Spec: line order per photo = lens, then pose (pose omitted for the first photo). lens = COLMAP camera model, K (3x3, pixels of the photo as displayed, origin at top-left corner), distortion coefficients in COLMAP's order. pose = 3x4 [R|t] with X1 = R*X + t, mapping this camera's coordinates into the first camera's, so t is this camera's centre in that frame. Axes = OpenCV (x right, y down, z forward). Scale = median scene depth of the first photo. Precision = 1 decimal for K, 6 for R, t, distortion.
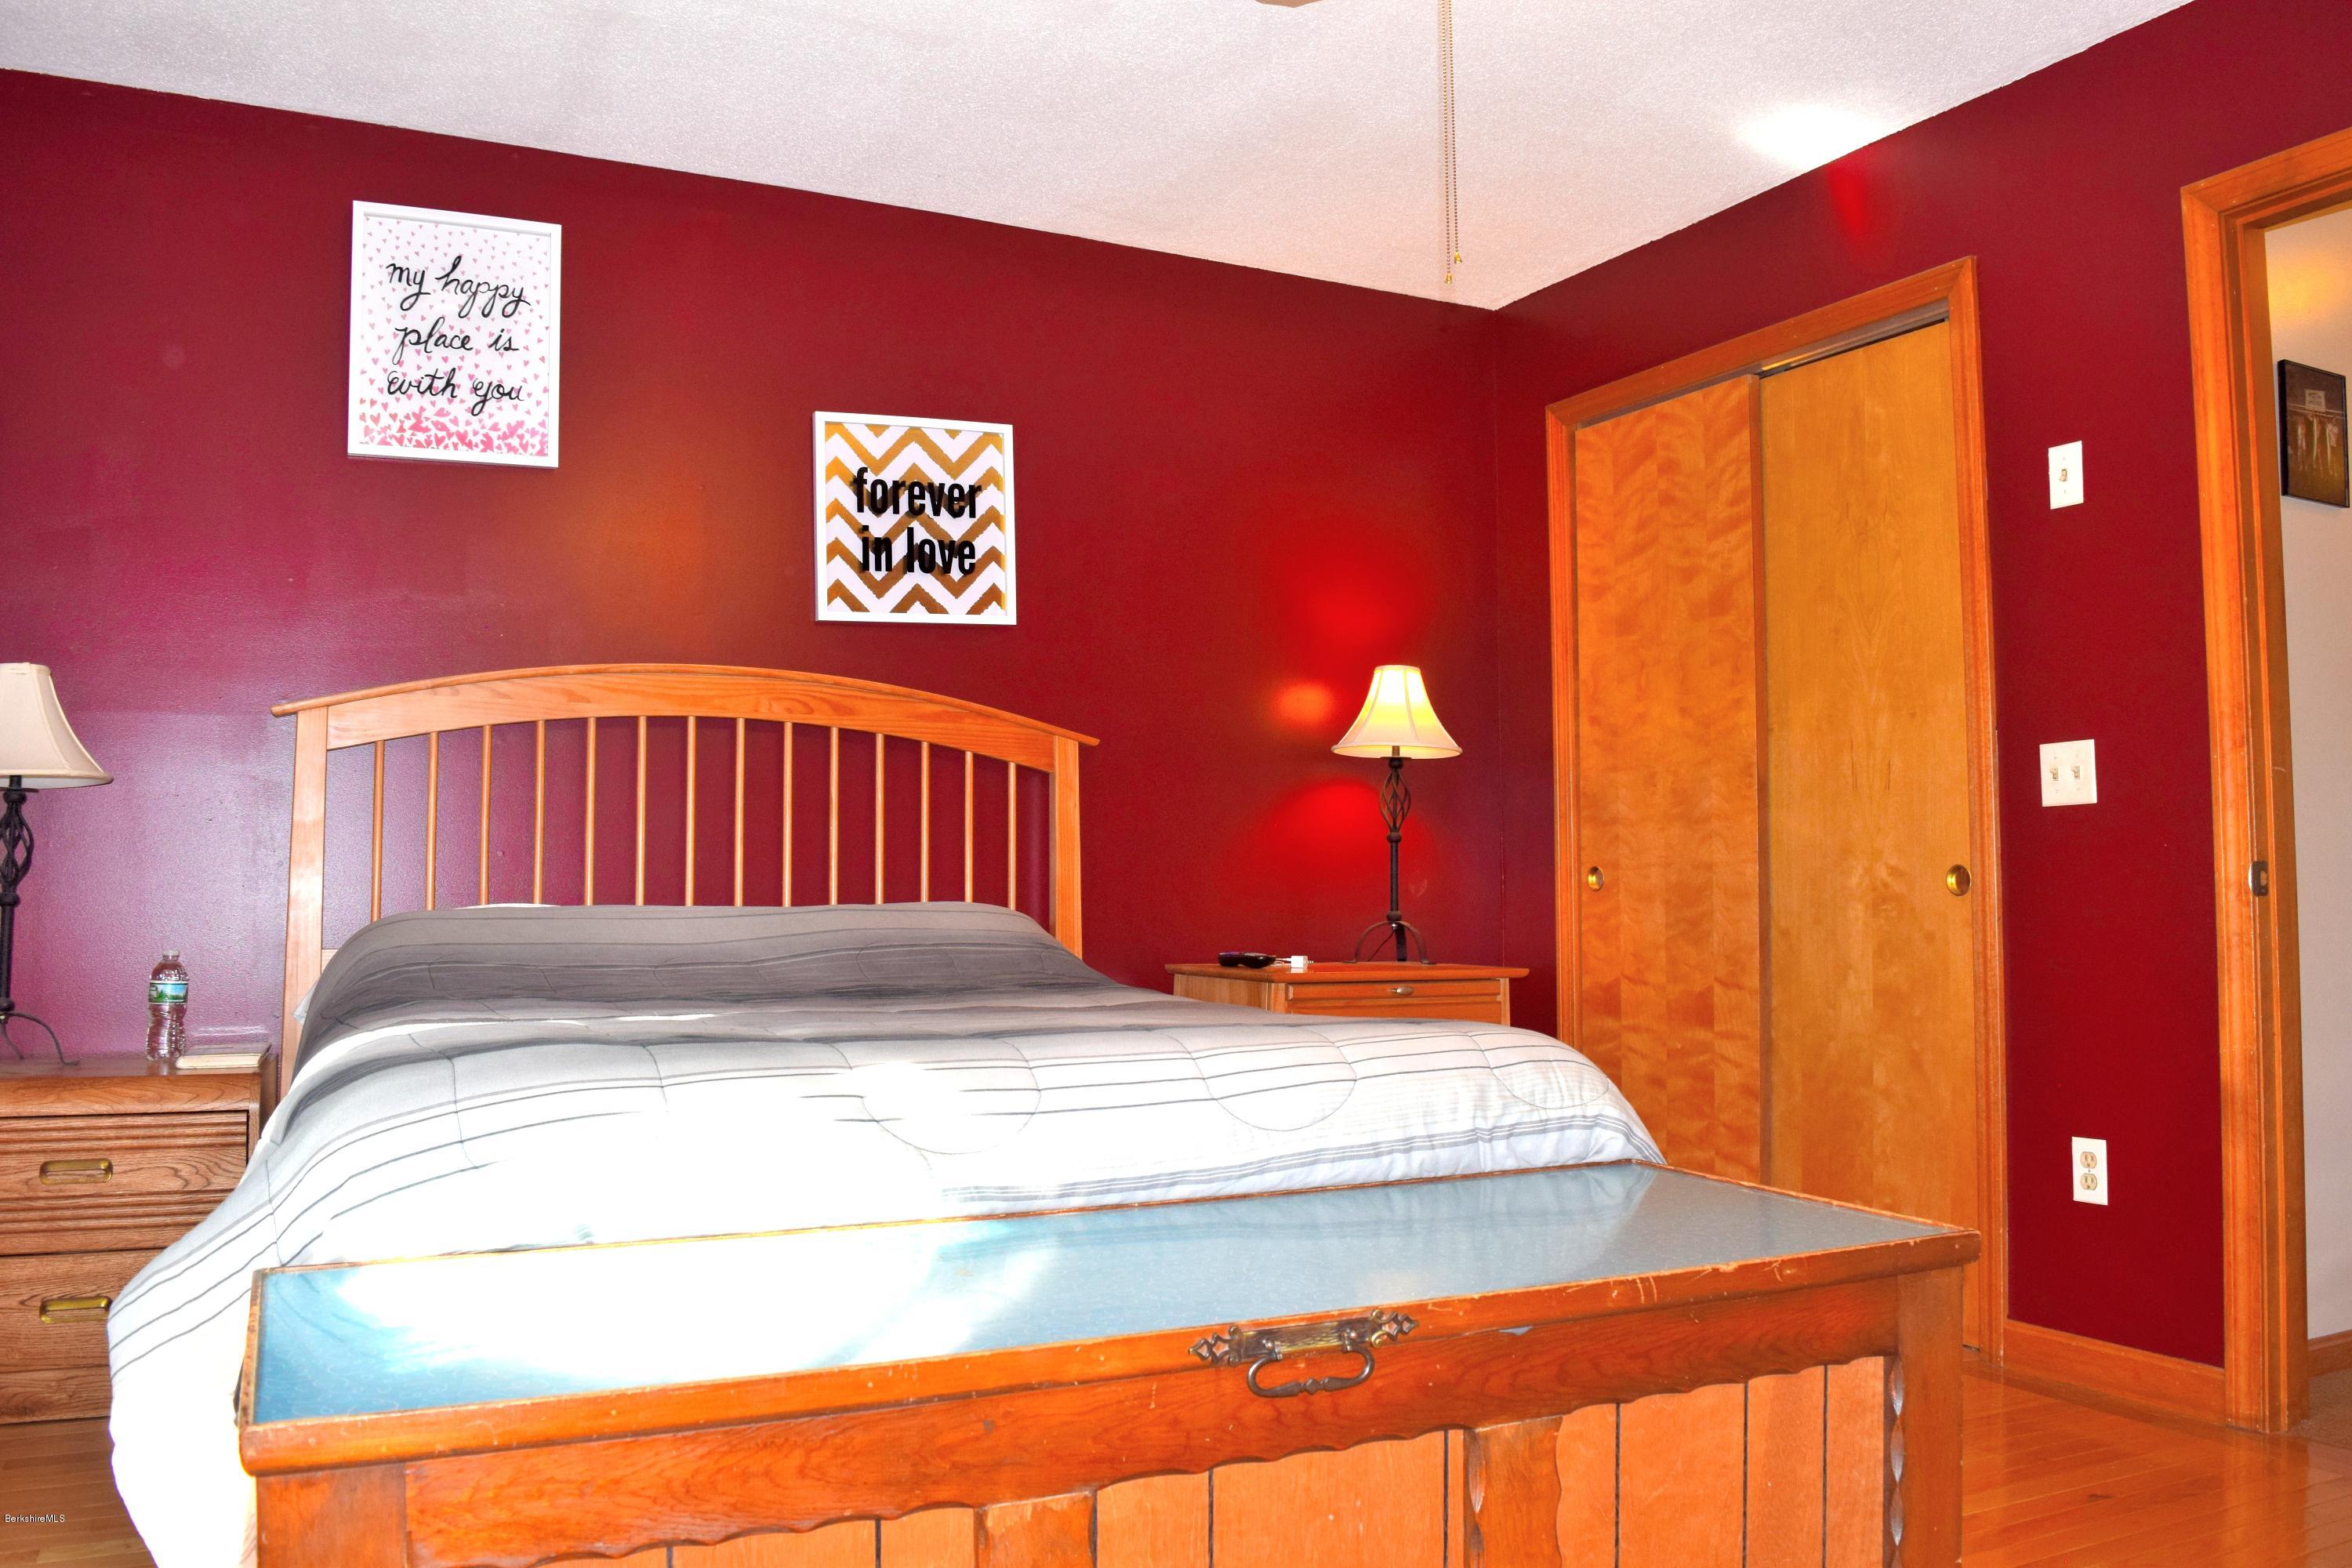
lens RADIAL K [[1844.0, 0, 1187.8], [0, 1844.0, 776.0], [0, 0, 1]] dist [-0.100726, 0.037473]
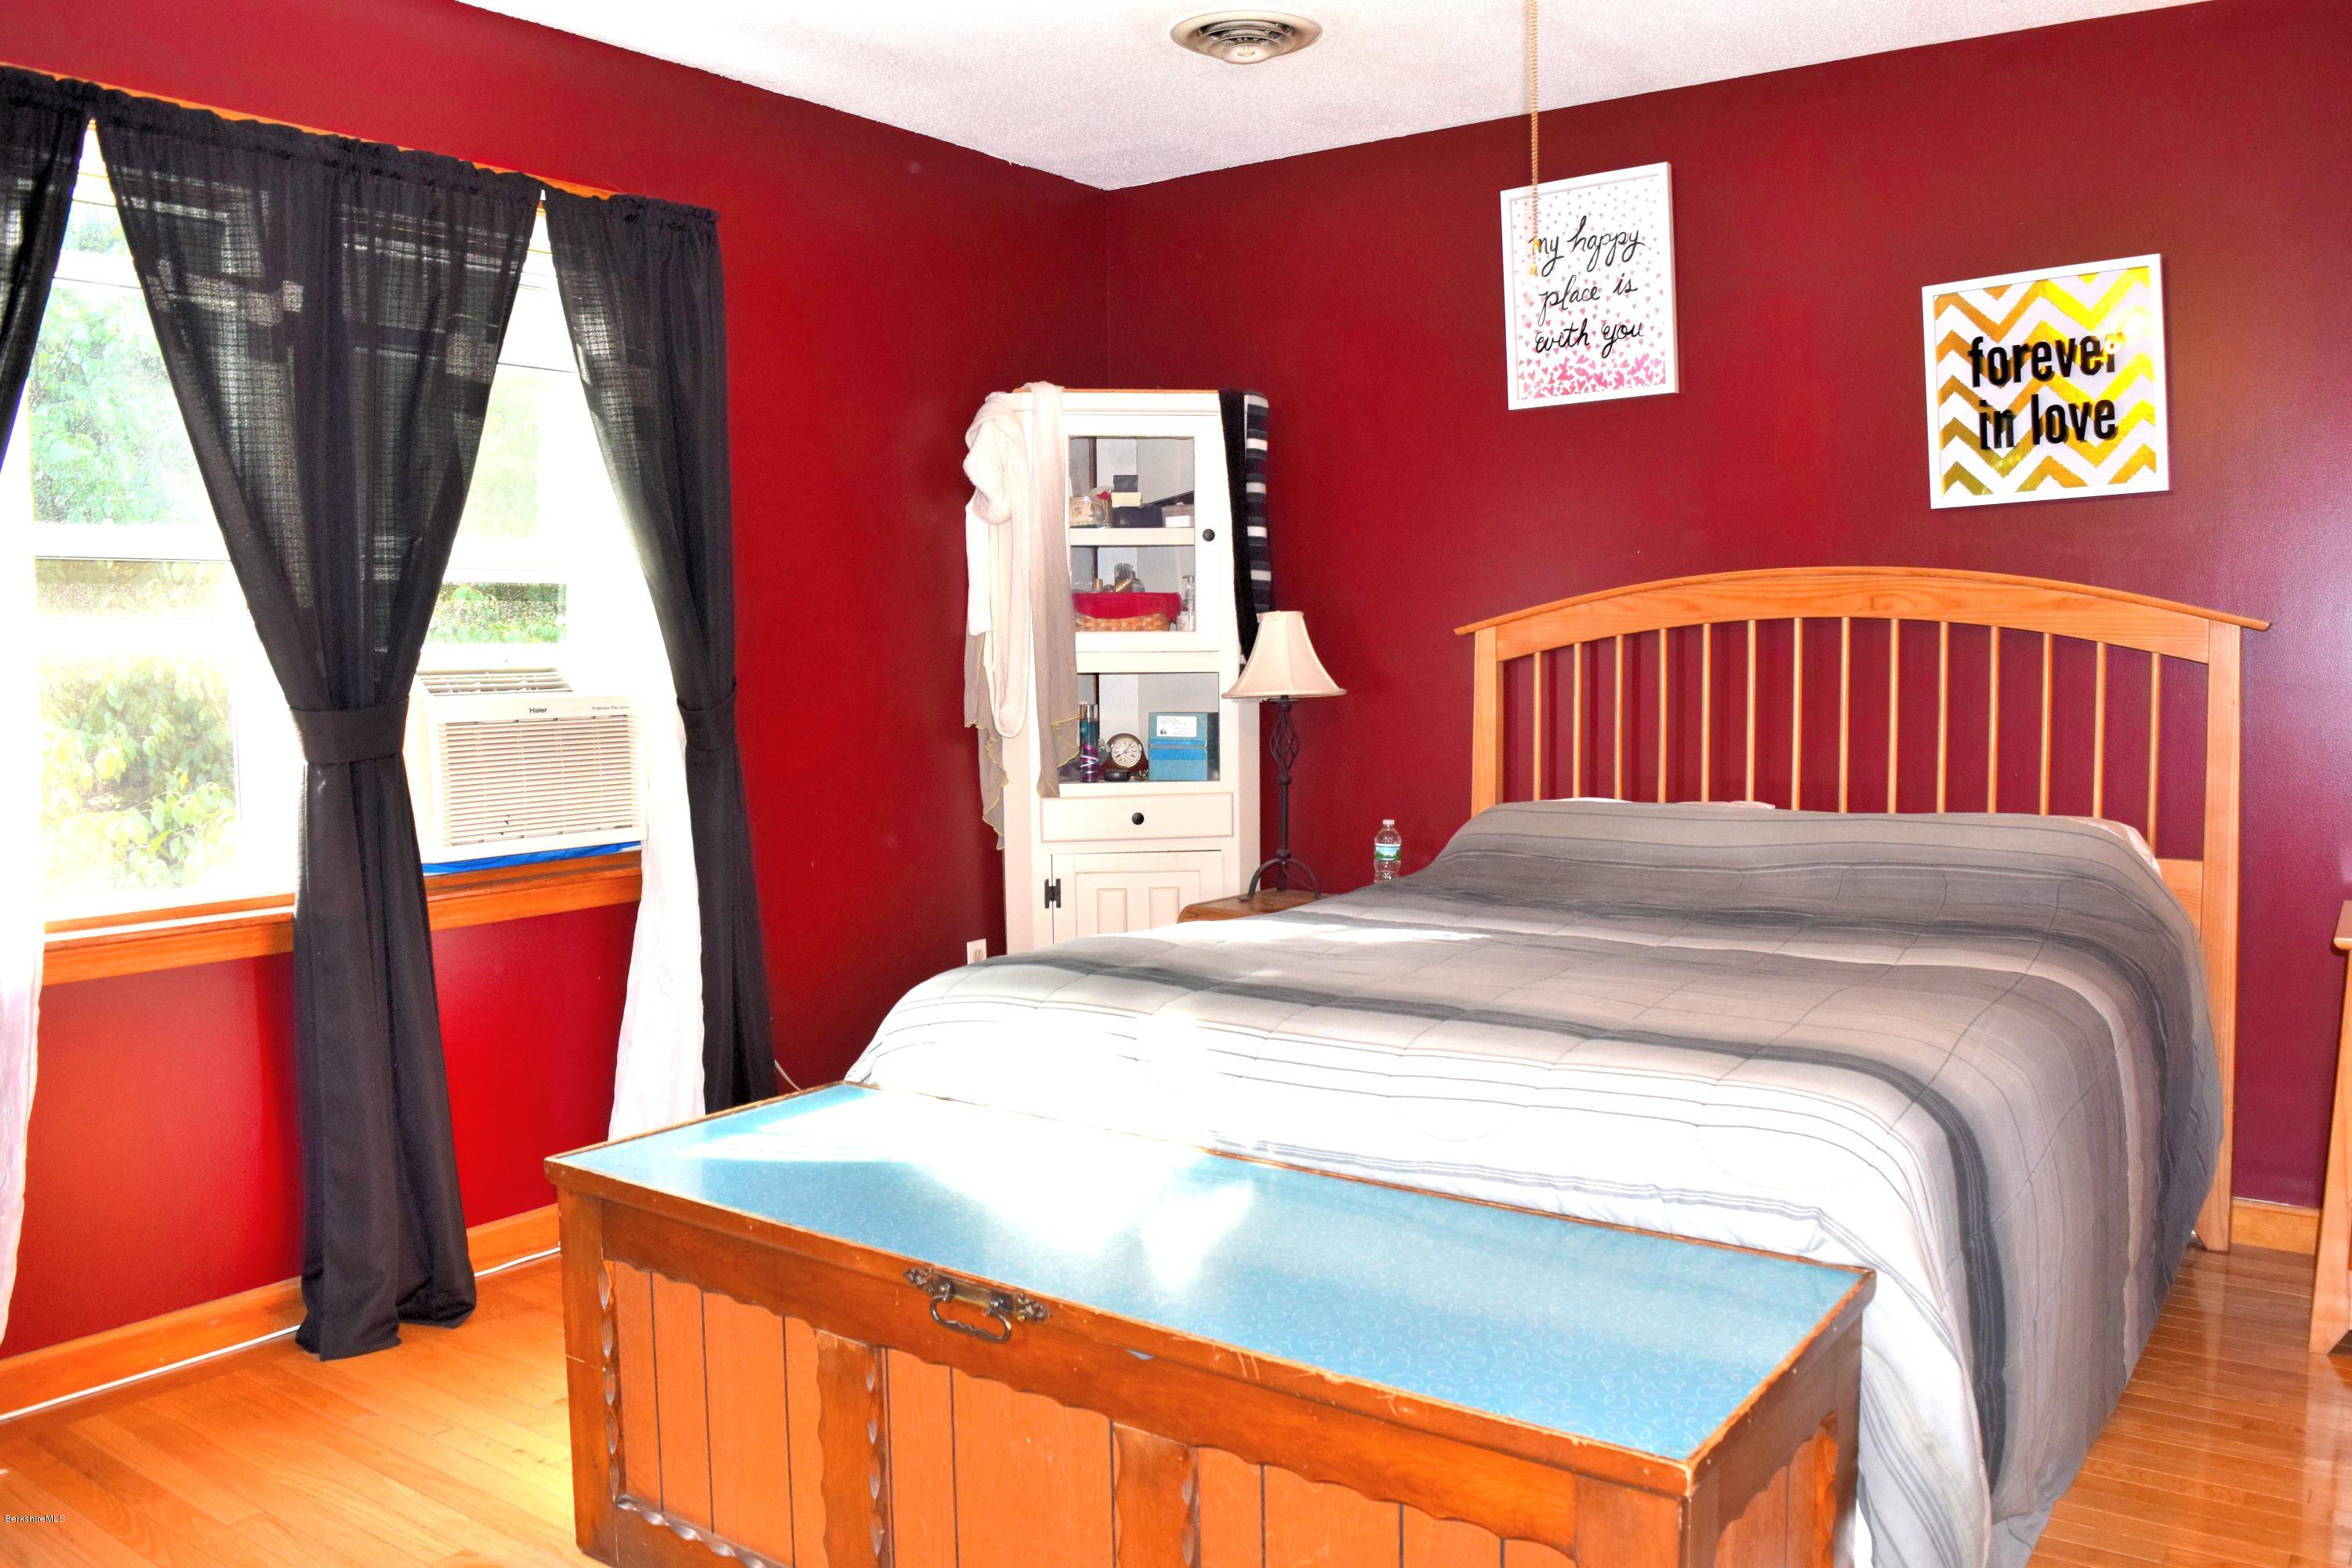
lens RADIAL K [[1844.0, 0, 1187.8], [0, 1844.0, 776.0], [0, 0, 1]] dist [-0.100726, 0.037473]
pose [[0.467403, 0.057245, -0.882189, 0.488400], [0.064129, 0.993077, 0.098417, -0.068555], [0.881715, -0.102574, 0.460496, 0.221744]]
